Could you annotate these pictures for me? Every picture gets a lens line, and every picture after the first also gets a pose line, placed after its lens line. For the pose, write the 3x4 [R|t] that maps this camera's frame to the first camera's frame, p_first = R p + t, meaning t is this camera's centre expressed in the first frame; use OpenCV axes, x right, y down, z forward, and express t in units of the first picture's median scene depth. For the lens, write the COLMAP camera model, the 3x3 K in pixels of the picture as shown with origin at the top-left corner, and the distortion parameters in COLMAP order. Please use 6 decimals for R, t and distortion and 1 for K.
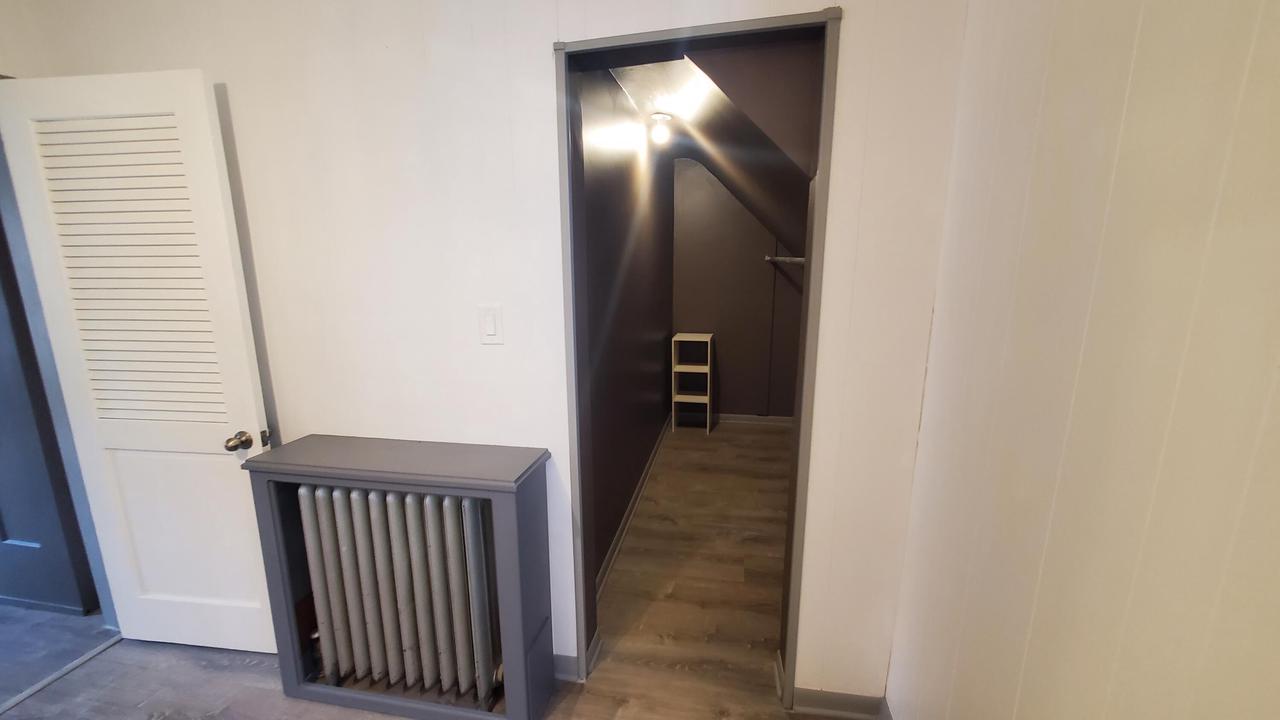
lens RADIAL K [[516.0, 0, 634.8], [0, 516.0, 367.9], [0, 0, 1]] dist [-0.001209, -0.000230]
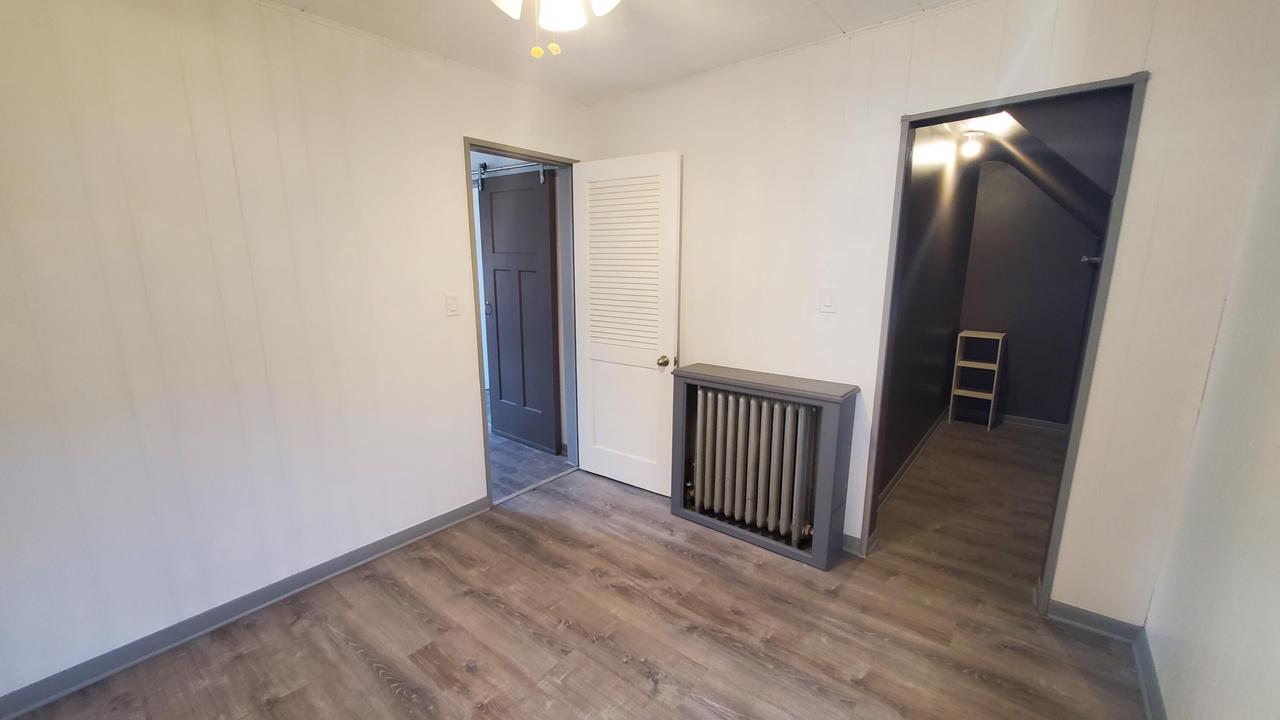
lens RADIAL K [[506.9, 0, 637.4], [0, 506.9, 360.9], [0, 0, 1]] dist [-0.000094, -0.000389]
pose [[0.883475, 0.102690, -0.457086, -0.064783], [-0.106127, 0.994186, 0.018229, 0.112123], [0.456300, 0.032404, 0.889236, -0.504938]]
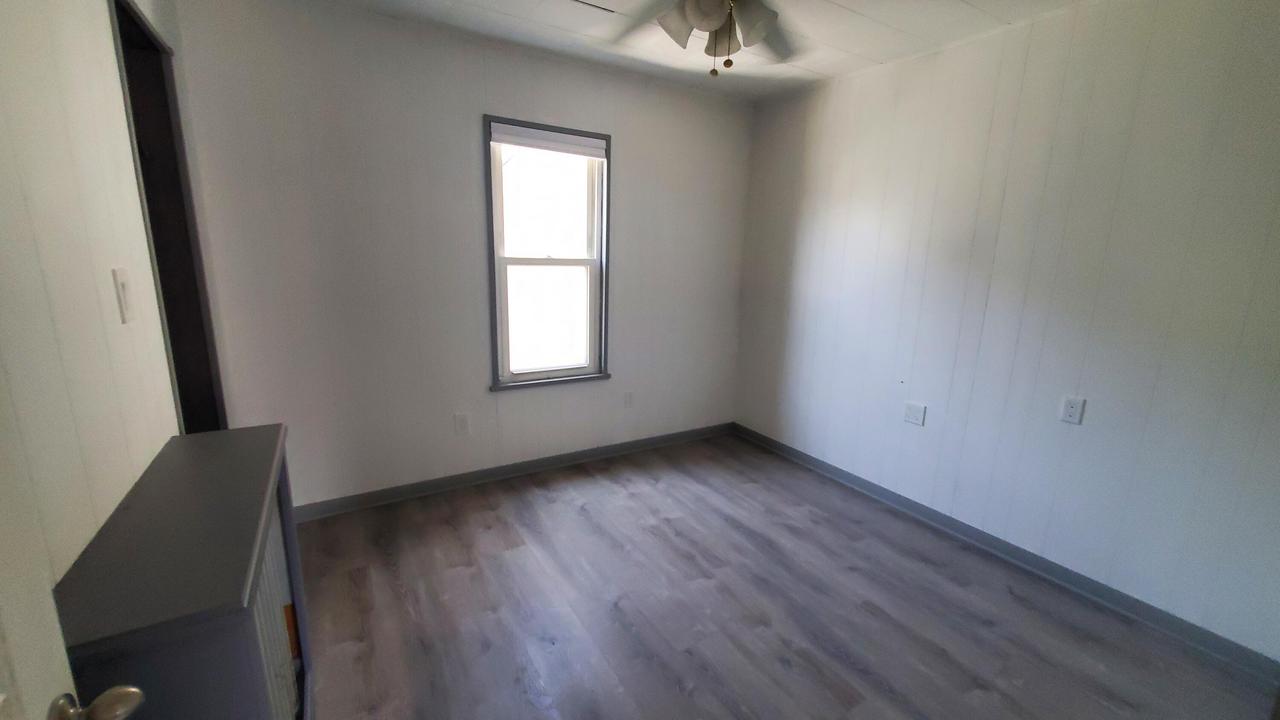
lens RADIAL K [[506.9, 0, 637.4], [0, 506.9, 360.9], [0, 0, 1]] dist [-0.000094, -0.000389]
pose [[-0.679511, -0.160541, 0.715885, -1.111584], [0.131952, 0.933111, 0.334503, -0.121930], [-0.721702, 0.321761, -0.612876, 0.810489]]
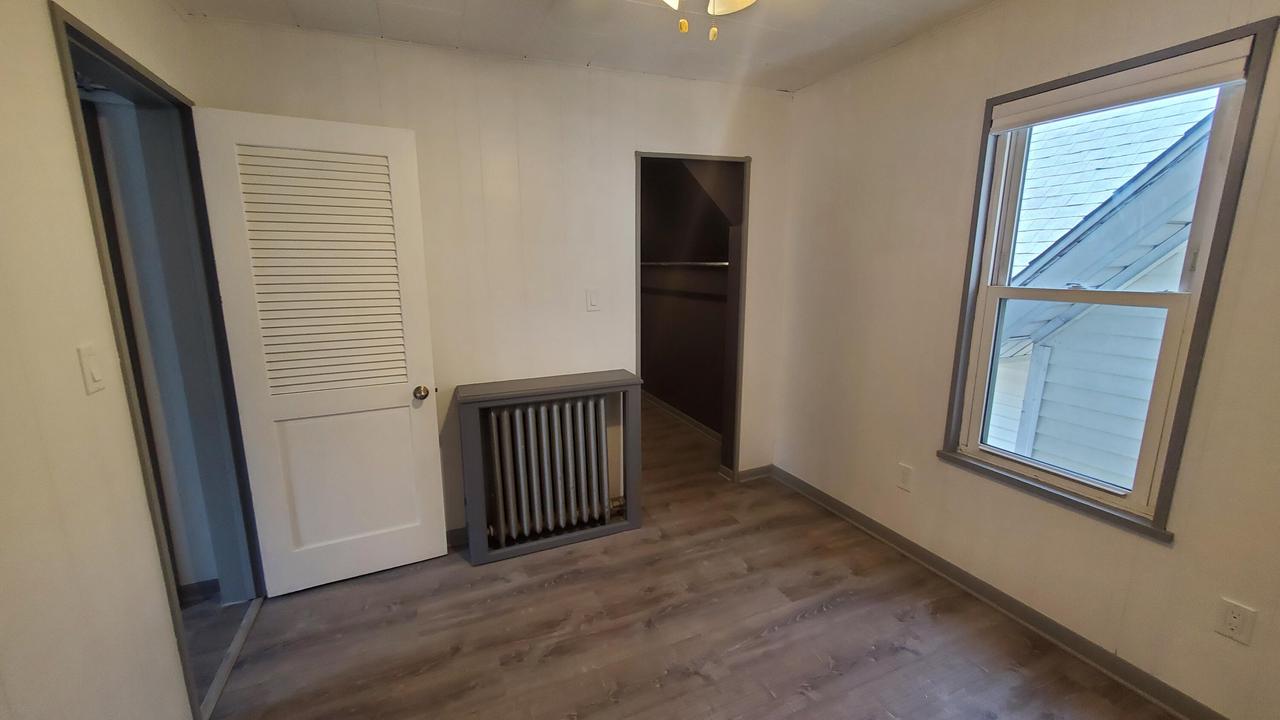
lens RADIAL K [[506.9, 0, 637.4], [0, 506.9, 360.9], [0, 0, 1]] dist [-0.000094, -0.000389]
pose [[0.824946, -0.104571, 0.555454, -0.958139], [0.115847, 0.993155, 0.014922, 0.096650], [-0.553212, 0.052038, 0.831413, -0.410728]]
